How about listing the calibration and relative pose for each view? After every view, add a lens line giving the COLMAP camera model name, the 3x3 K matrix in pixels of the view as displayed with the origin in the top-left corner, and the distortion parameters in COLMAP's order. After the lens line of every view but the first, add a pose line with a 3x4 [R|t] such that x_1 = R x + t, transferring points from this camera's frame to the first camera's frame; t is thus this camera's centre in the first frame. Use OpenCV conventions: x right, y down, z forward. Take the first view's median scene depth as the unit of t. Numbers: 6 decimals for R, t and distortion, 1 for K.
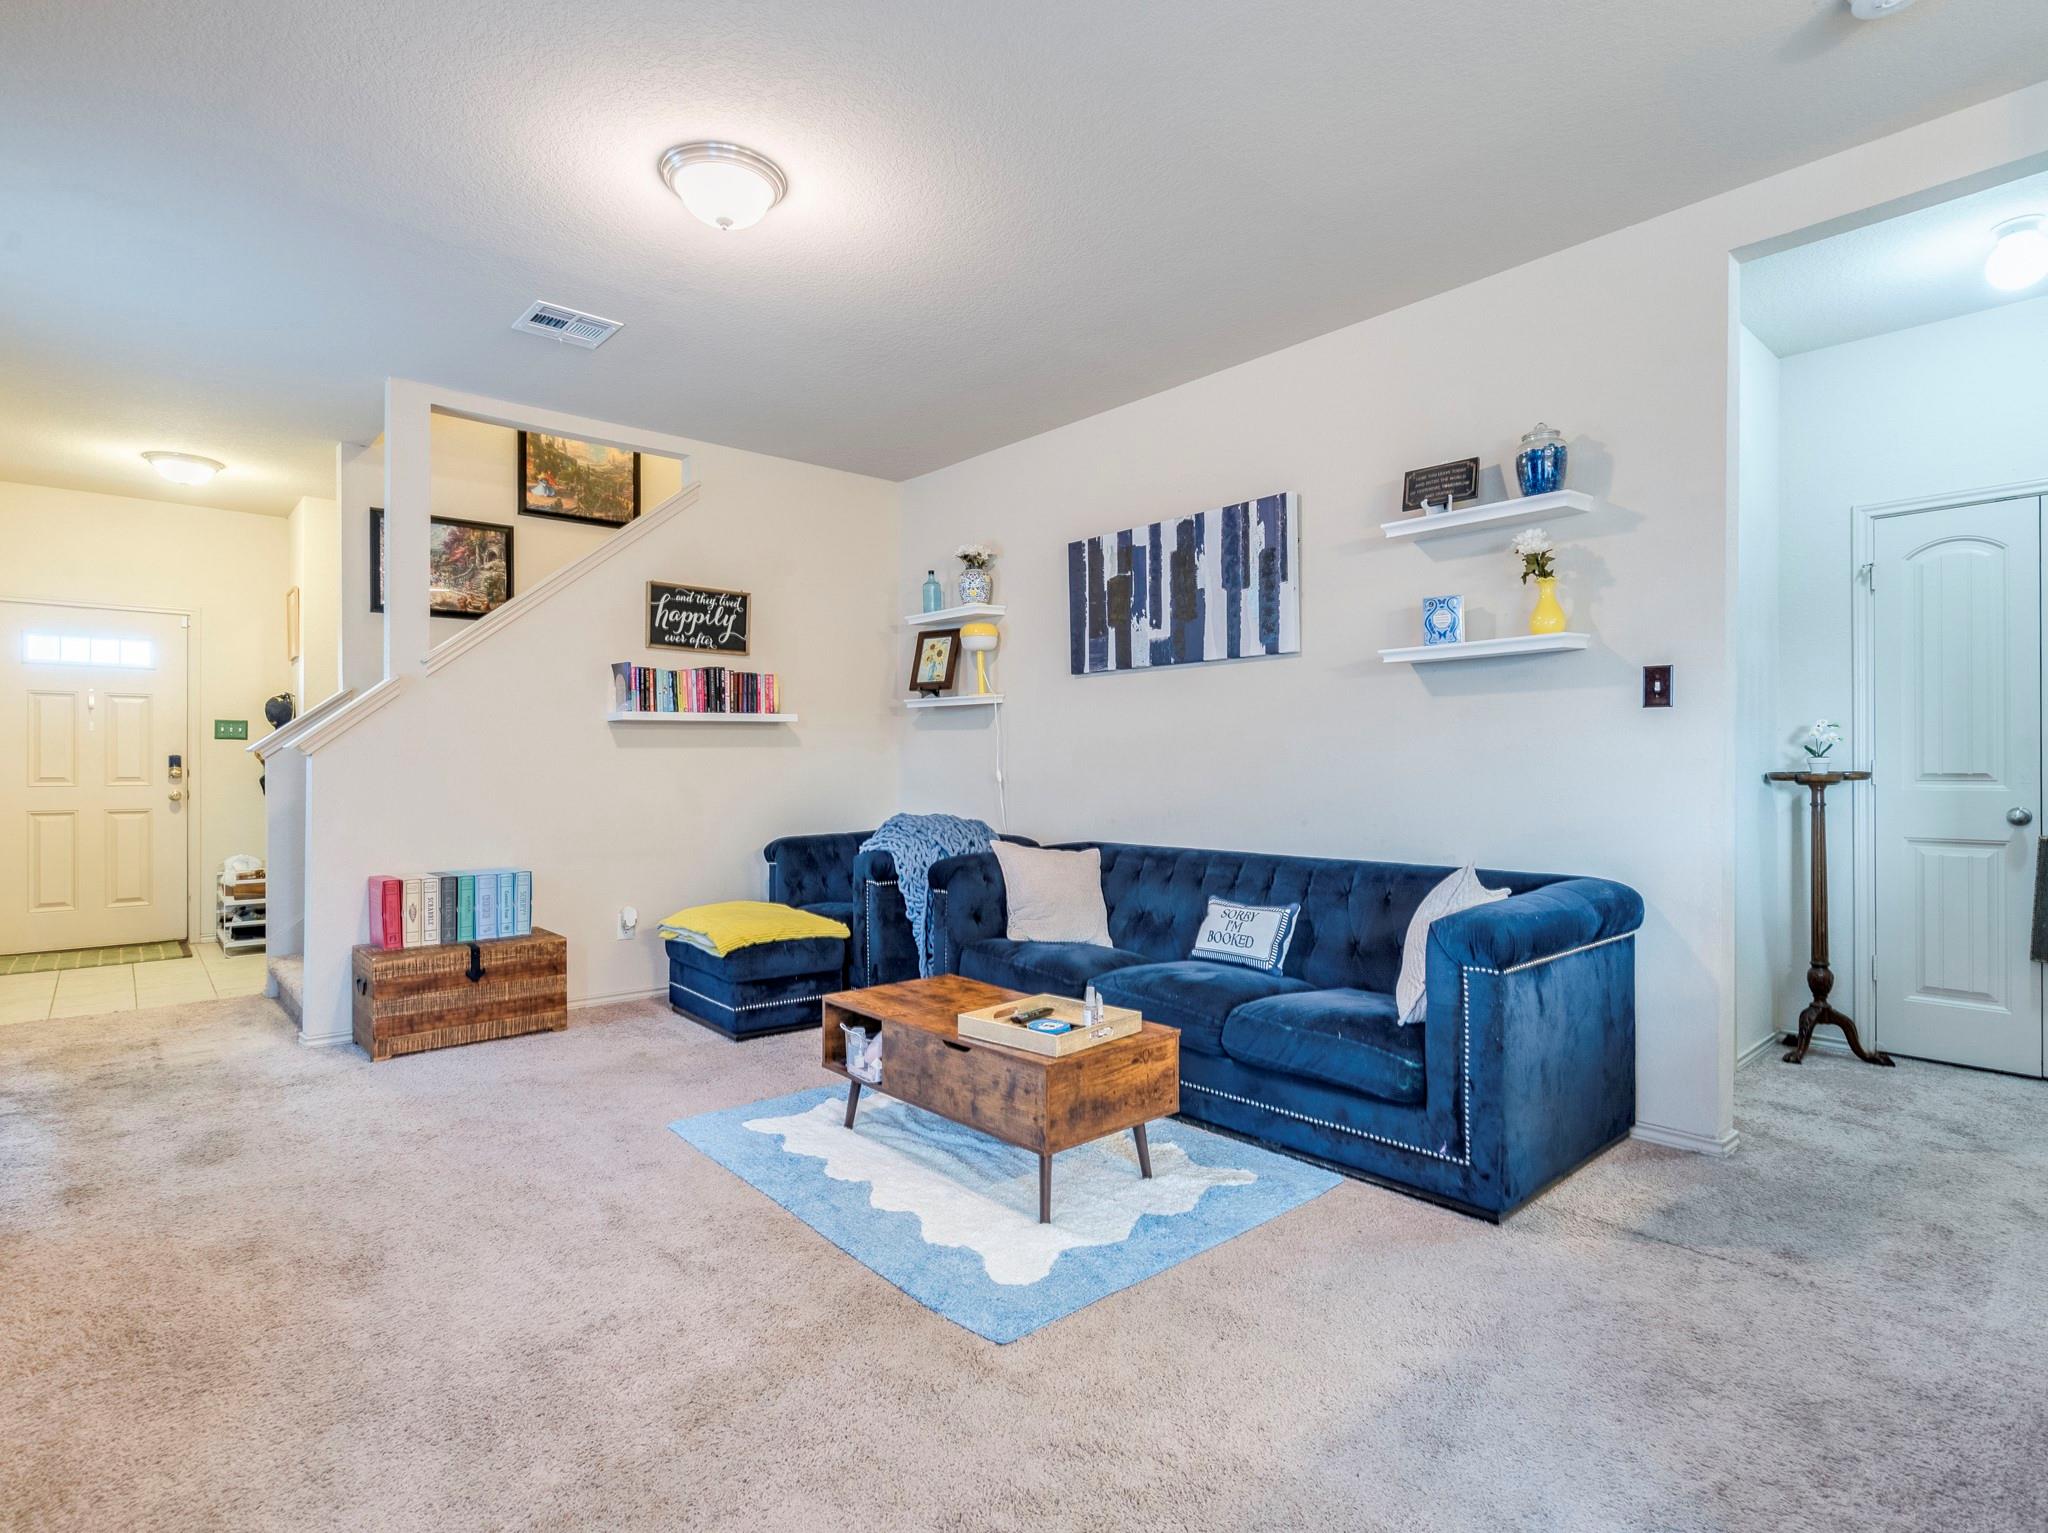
lens RADIAL K [[1054.9, 0, 1011.2], [0, 1054.9, 769.1], [0, 0, 1]] dist [-0.004496, 0.001764]
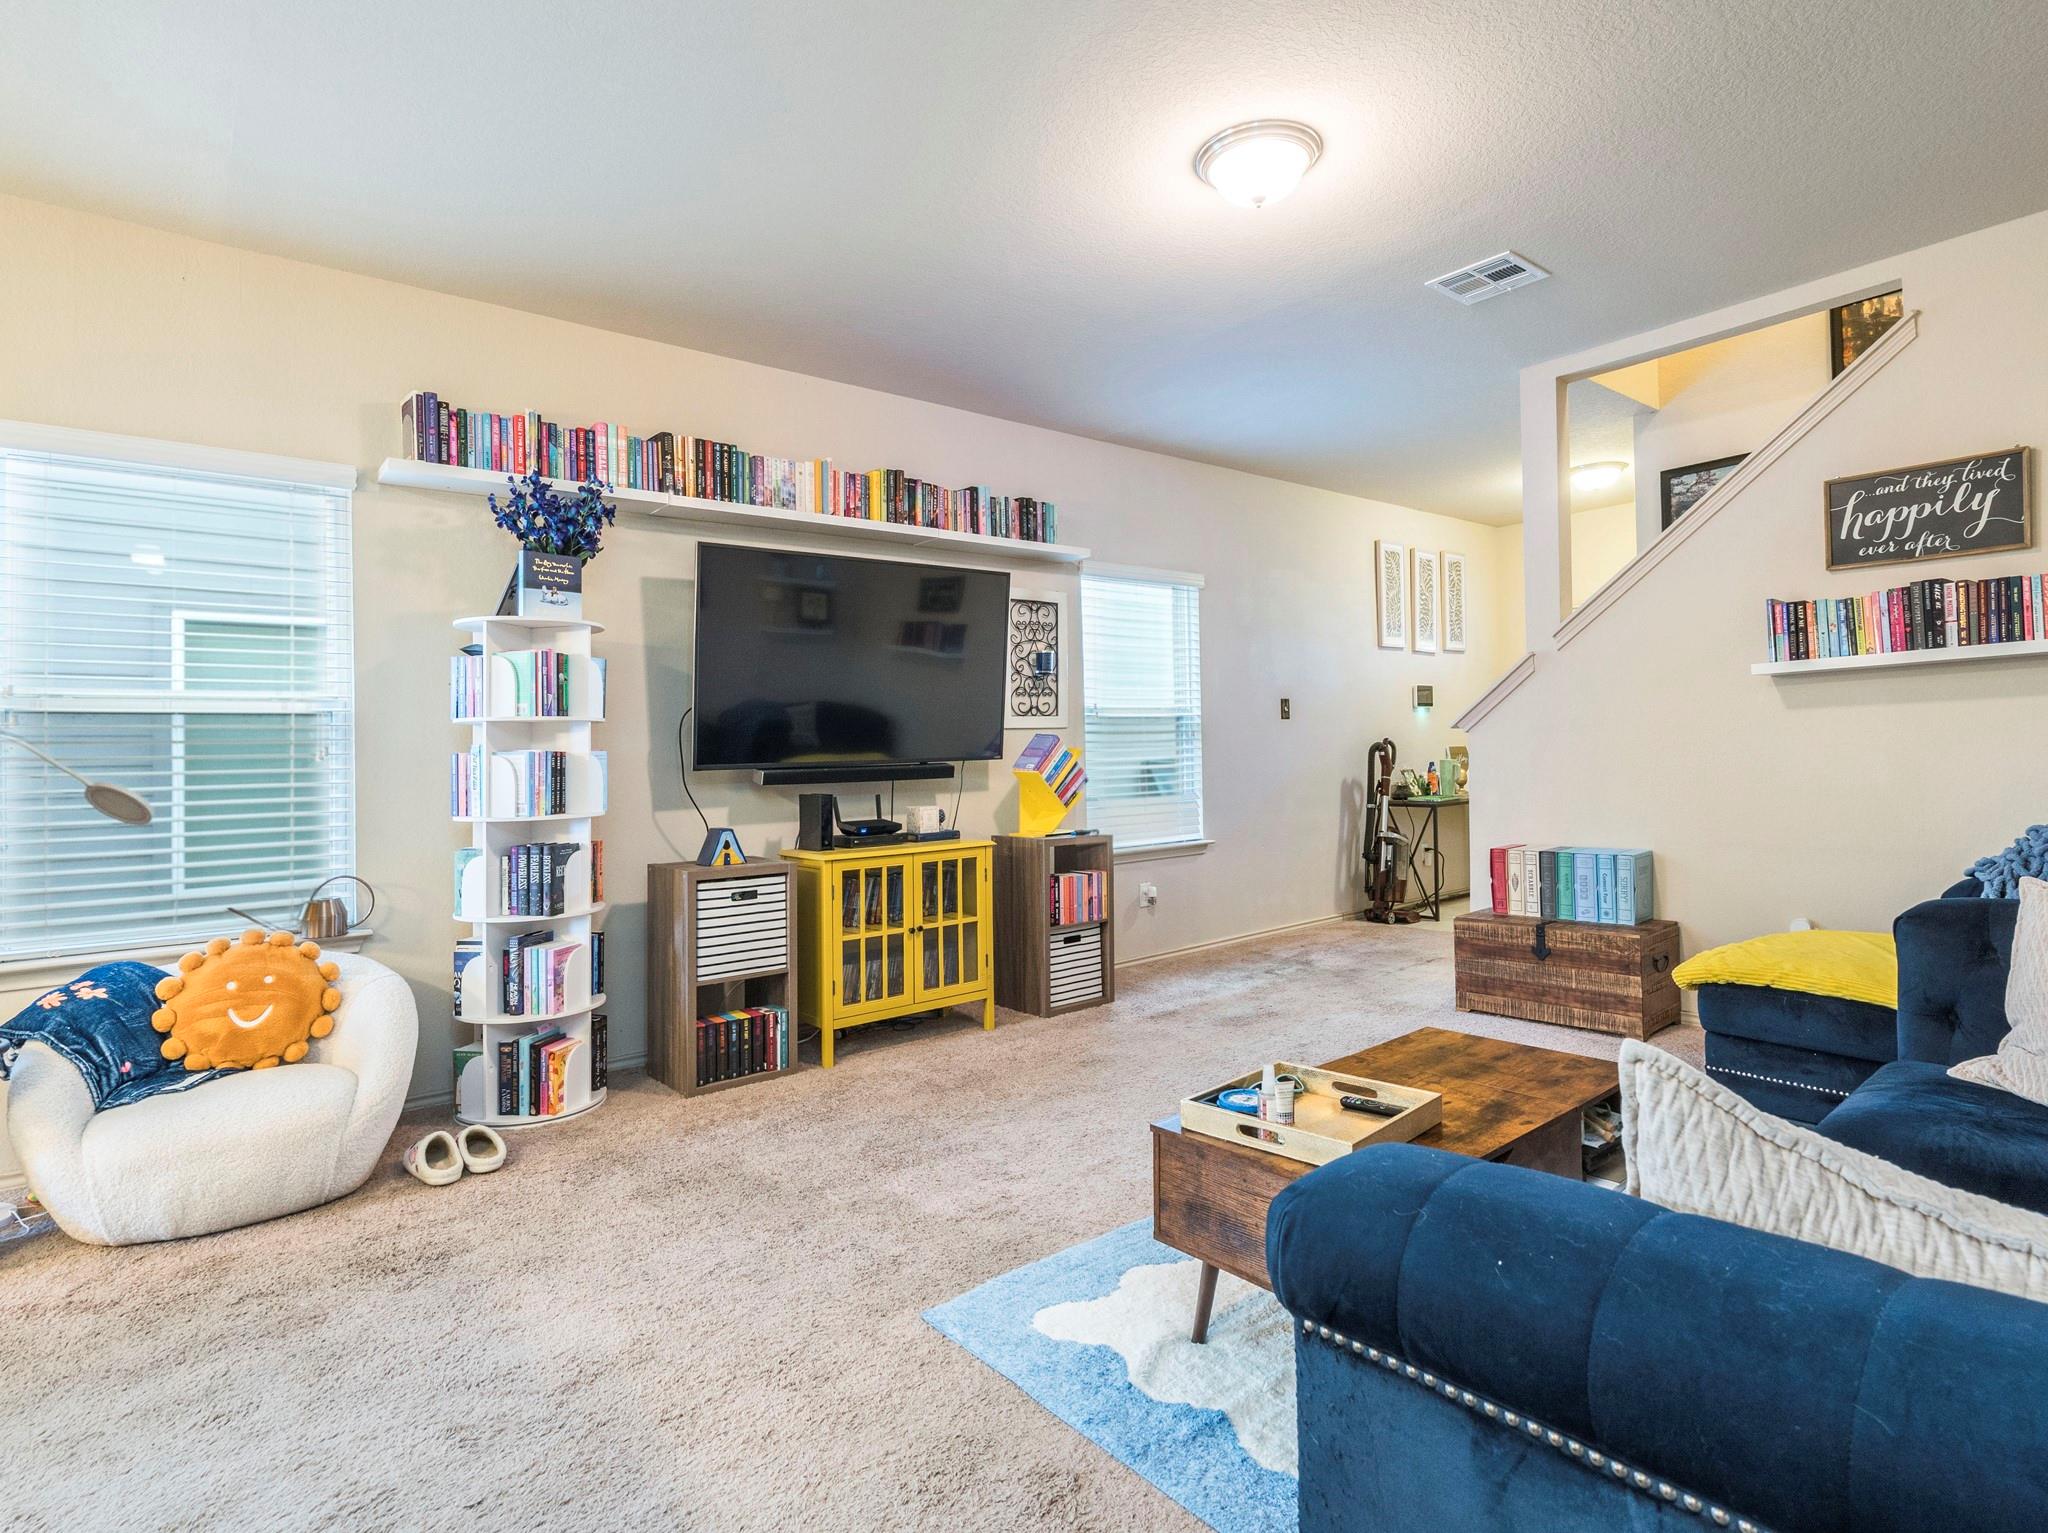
lens RADIAL K [[1054.9, 0, 1010.0], [0, 1054.9, 731.5], [0, 0, 1]] dist [-0.004496, 0.001764]
pose [[-0.028128, -0.022767, -0.999345, 0.404510], [0.022220, 0.999479, -0.023396, 0.001182], [0.999357, -0.022864, -0.027608, 0.446159]]
